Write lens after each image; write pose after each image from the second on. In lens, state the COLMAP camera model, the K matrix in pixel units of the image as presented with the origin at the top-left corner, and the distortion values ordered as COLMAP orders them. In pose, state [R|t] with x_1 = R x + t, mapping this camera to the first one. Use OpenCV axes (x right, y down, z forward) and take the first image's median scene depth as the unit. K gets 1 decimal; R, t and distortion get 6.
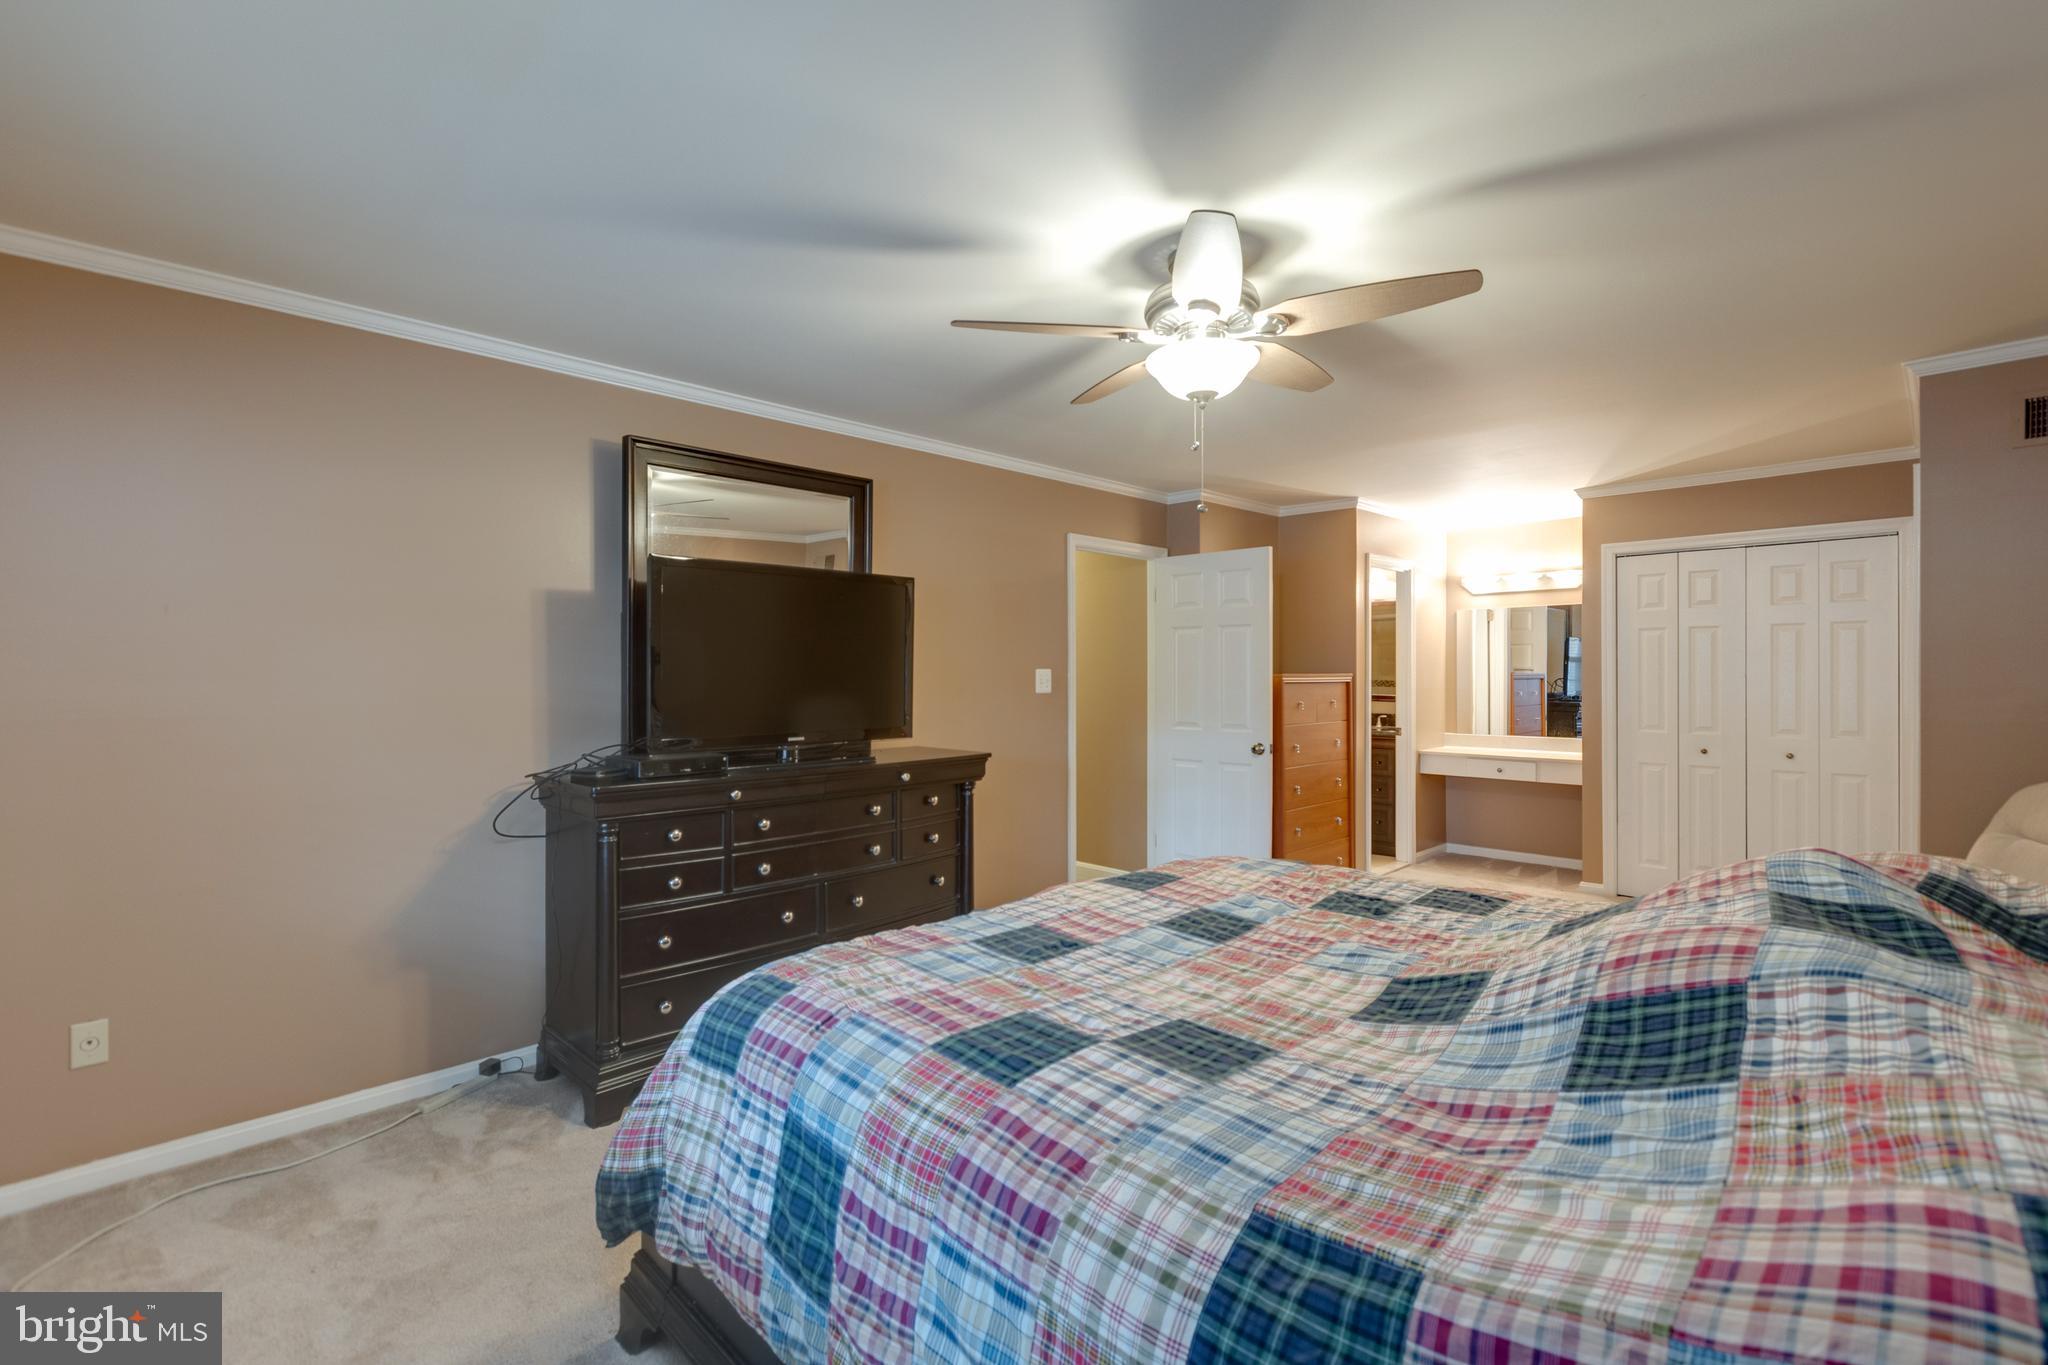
lens RADIAL K [[913.9, 0, 1028.1], [0, 913.9, 675.6], [0, 0, 1]] dist [0.006103, -0.001148]
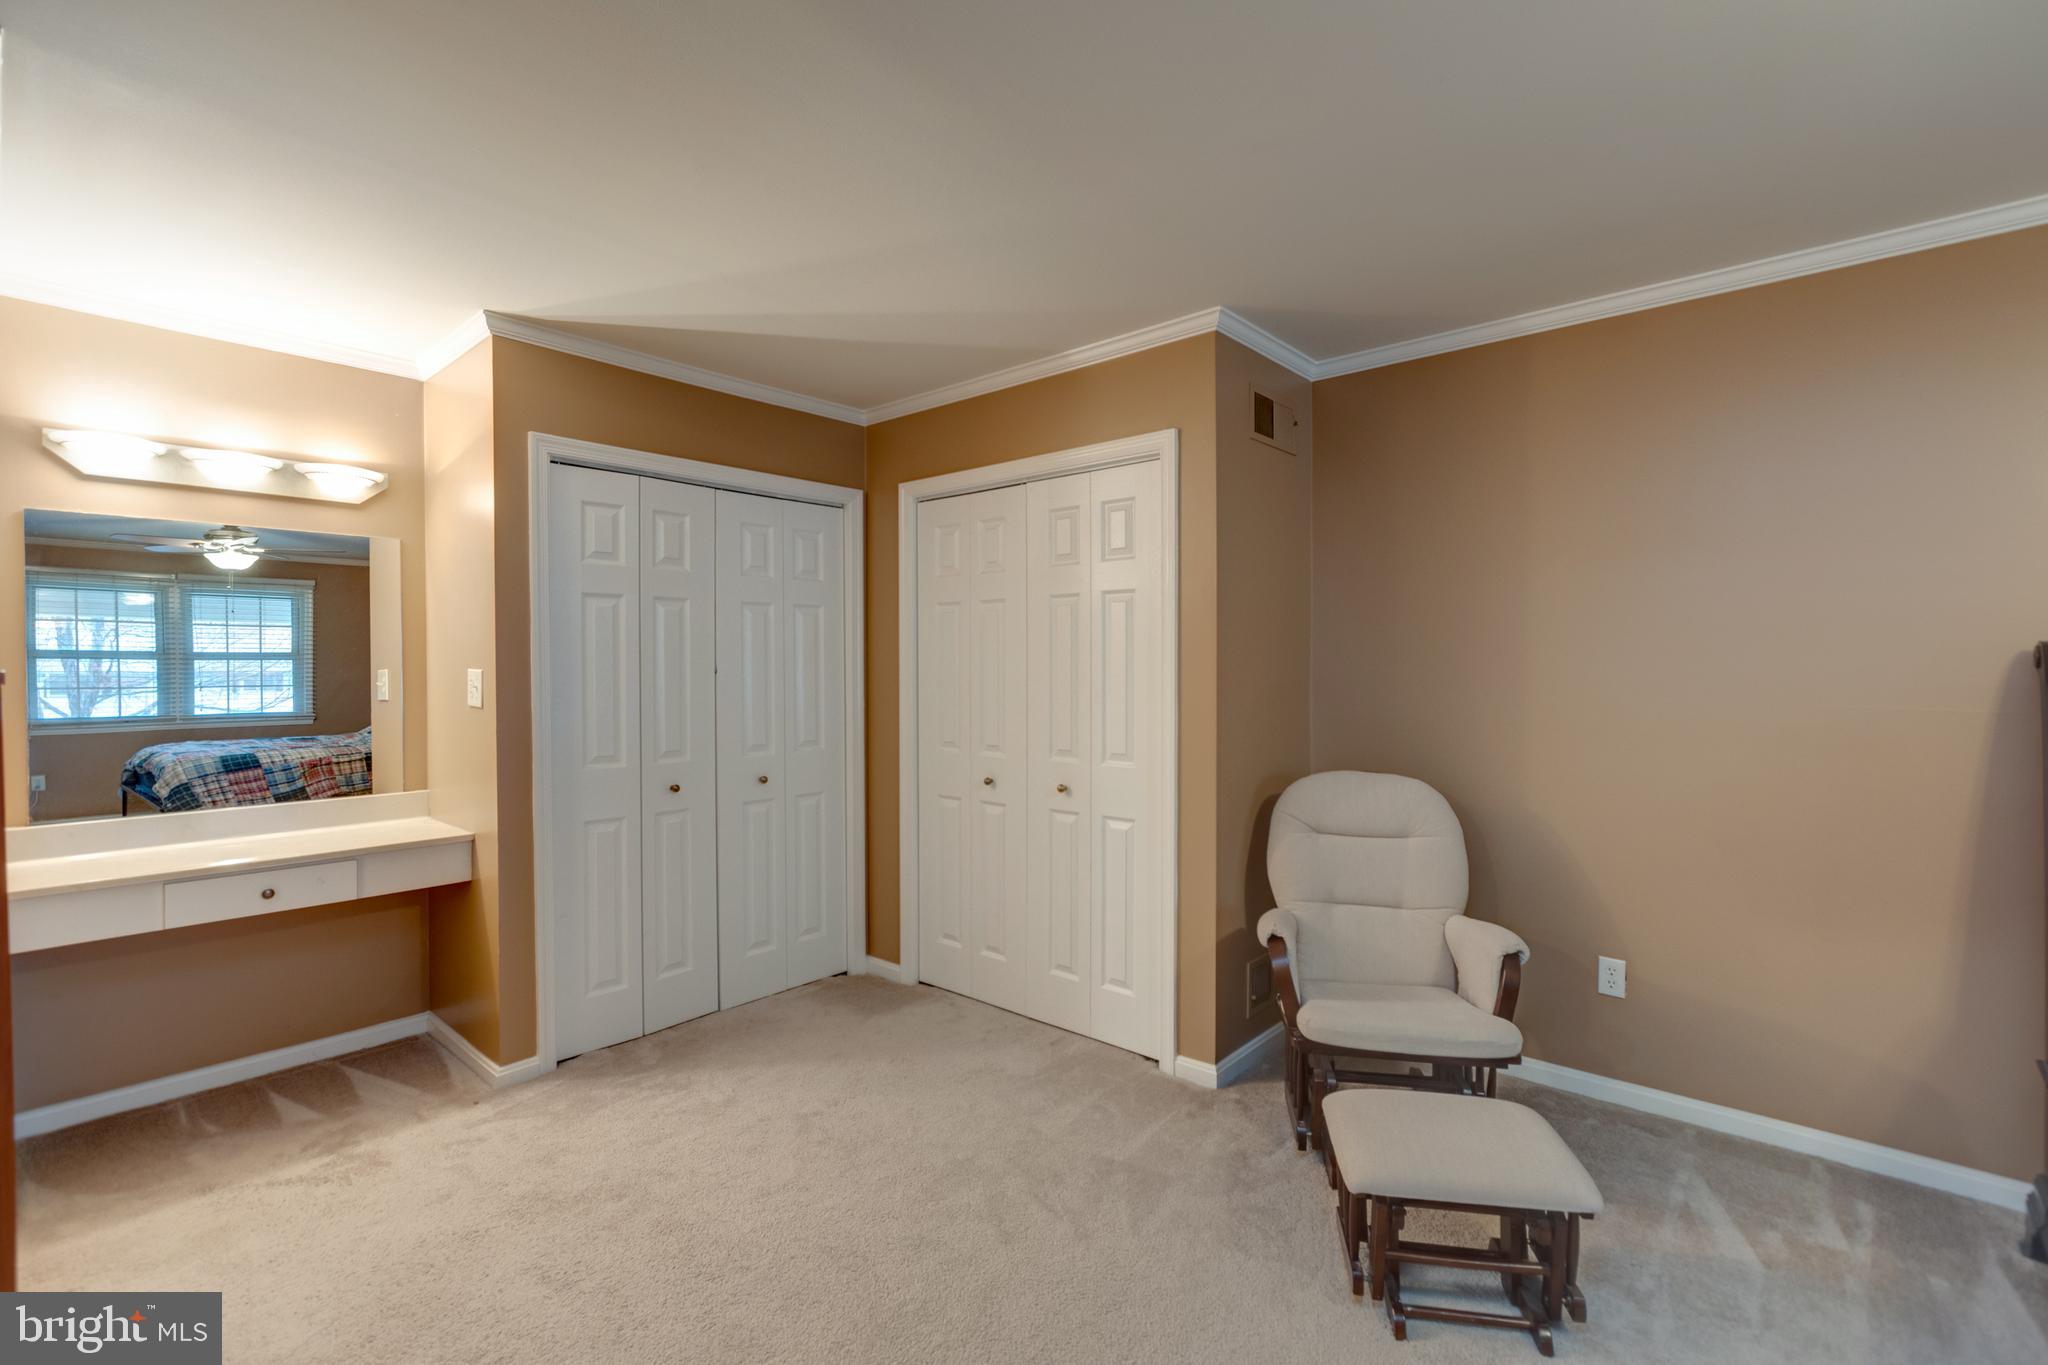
lens RADIAL K [[913.9, 0, 1028.1], [0, 913.9, 675.6], [0, 0, 1]] dist [0.006103, -0.001148]
pose [[-0.030317, -0.003203, 0.999535, 0.079379], [0.013015, 0.999909, 0.003599, 0.002966], [-0.999456, 0.013118, -0.030272, 0.783004]]
